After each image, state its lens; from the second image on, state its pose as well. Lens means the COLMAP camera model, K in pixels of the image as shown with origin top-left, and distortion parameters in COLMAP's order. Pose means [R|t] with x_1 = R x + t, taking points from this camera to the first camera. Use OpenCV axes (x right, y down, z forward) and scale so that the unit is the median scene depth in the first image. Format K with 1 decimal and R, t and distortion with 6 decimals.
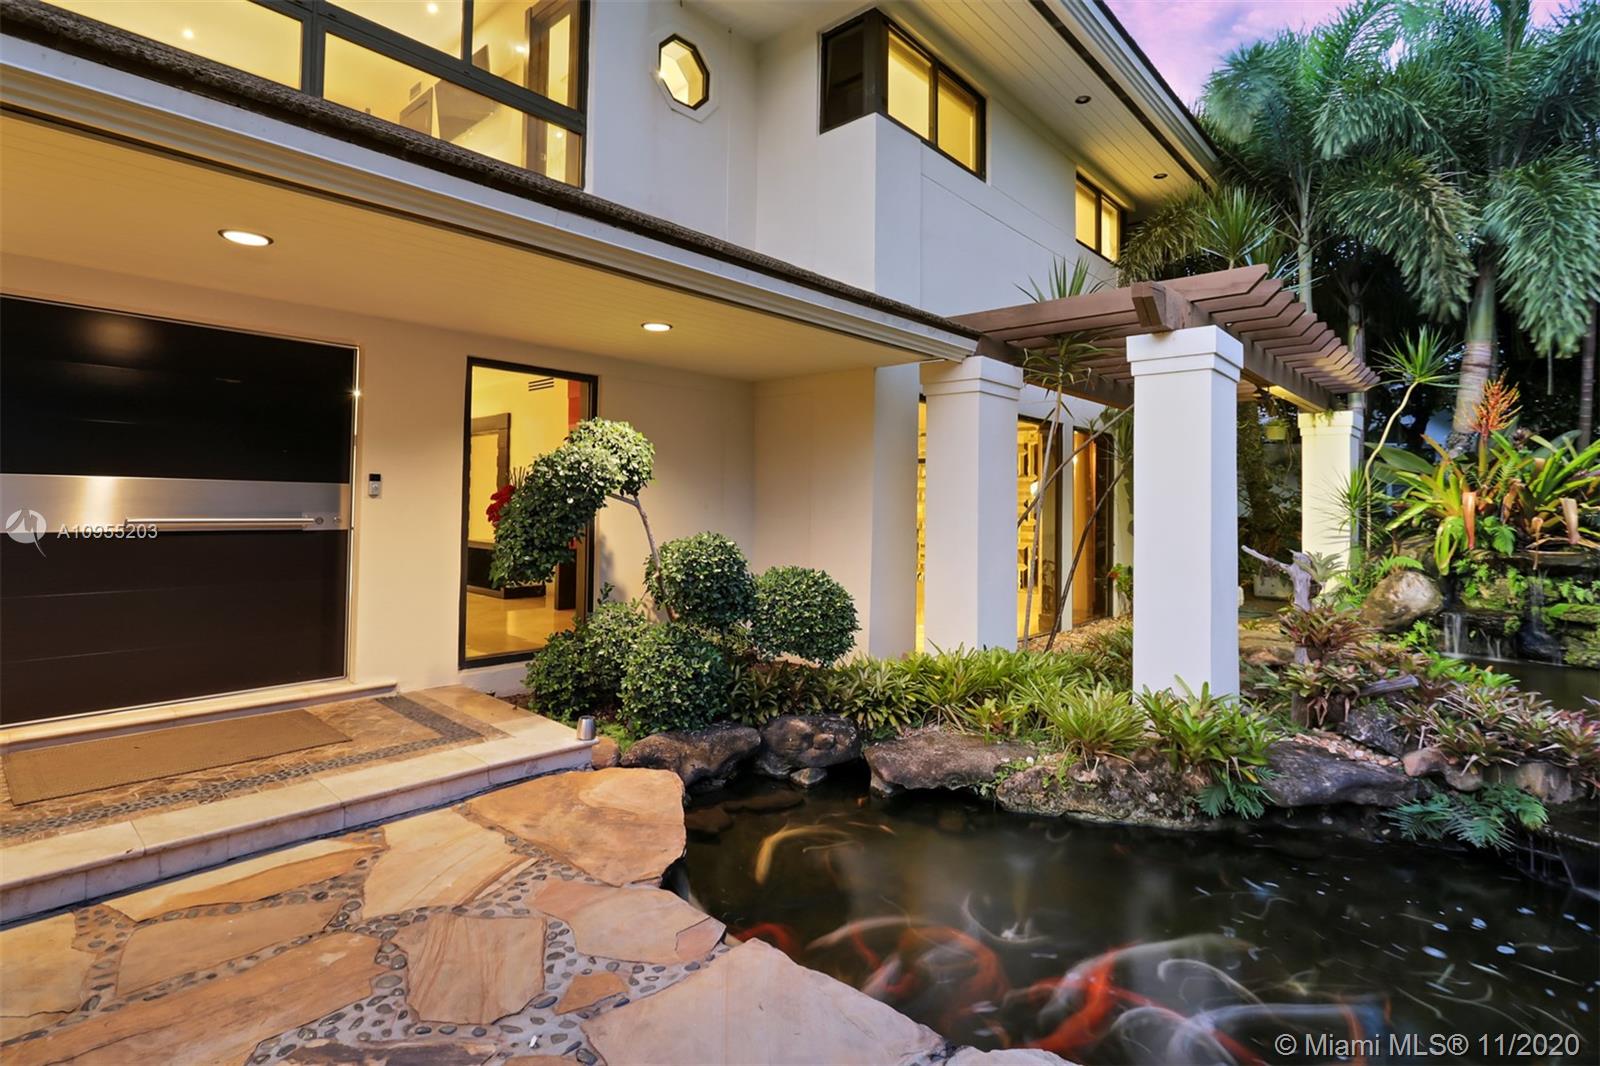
lens RADIAL K [[781.6, 0, 797.5], [0, 781.6, 484.3], [0, 0, 1]] dist [-0.011021, 0.000518]
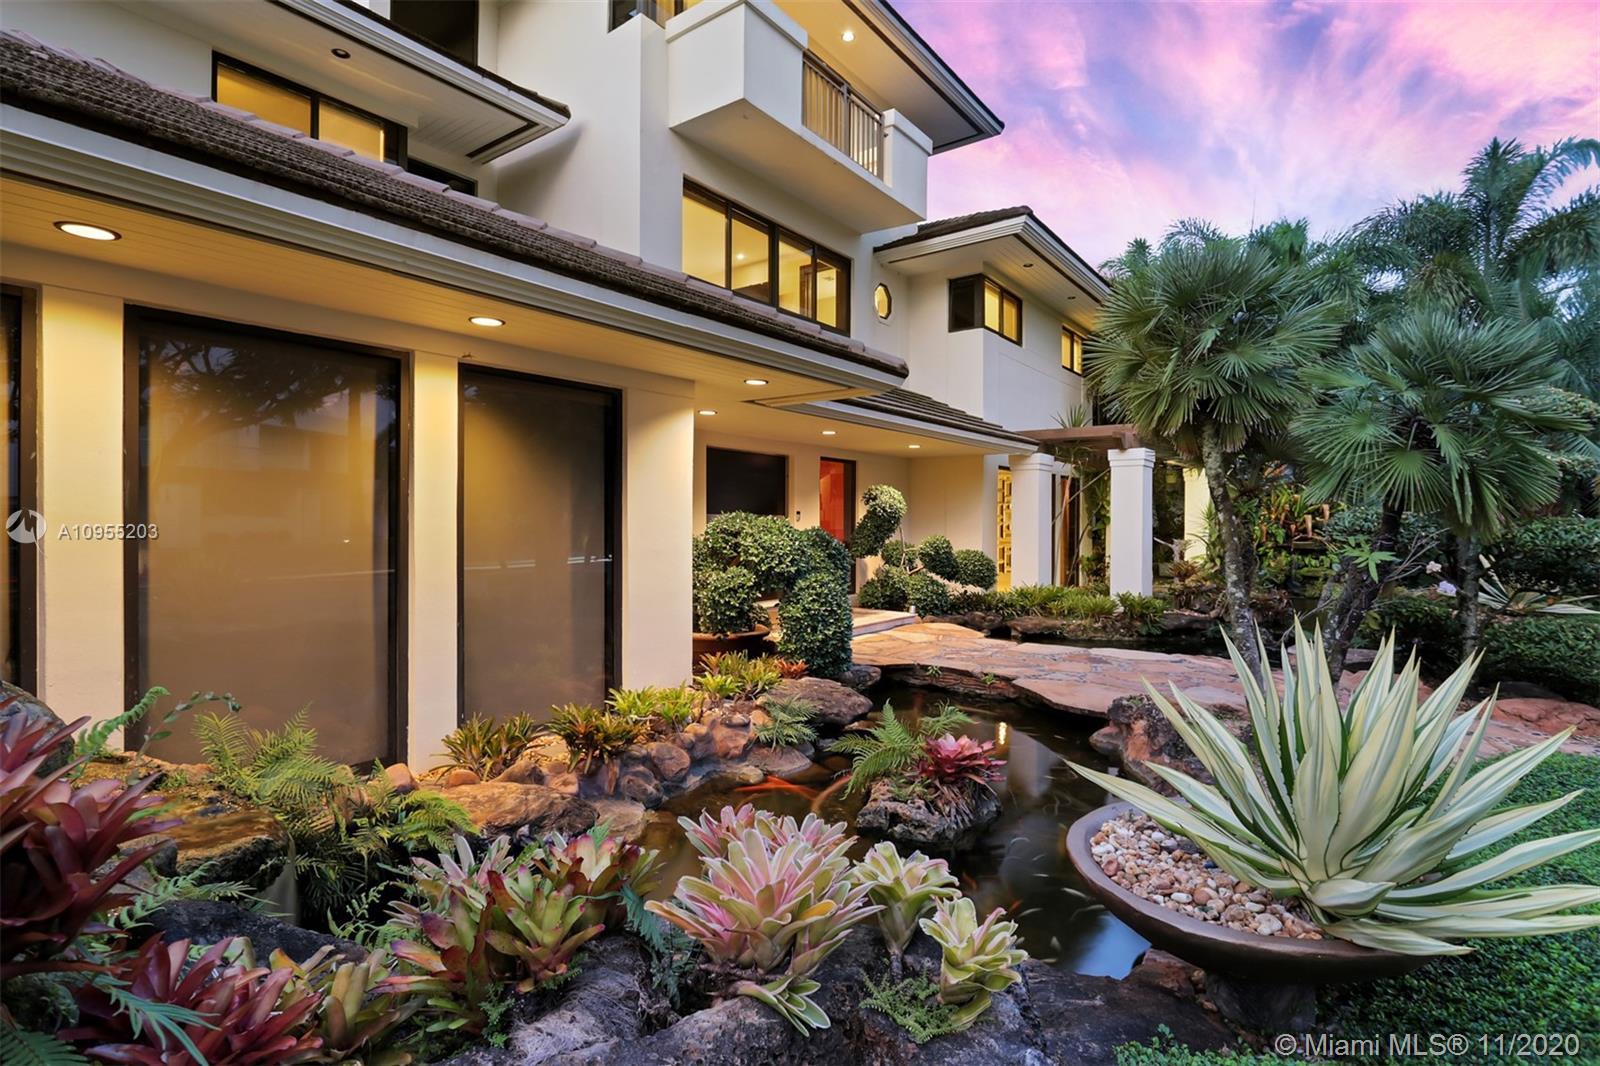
lens RADIAL K [[781.6, 0, 800.1], [0, 781.6, 526.7], [0, 0, 1]] dist [-0.011021, 0.000518]
pose [[0.995259, -0.010898, 0.096646, -0.532683], [0.007538, 0.999357, 0.035056, -0.033828], [-0.096965, -0.034161, 0.994701, -0.916404]]
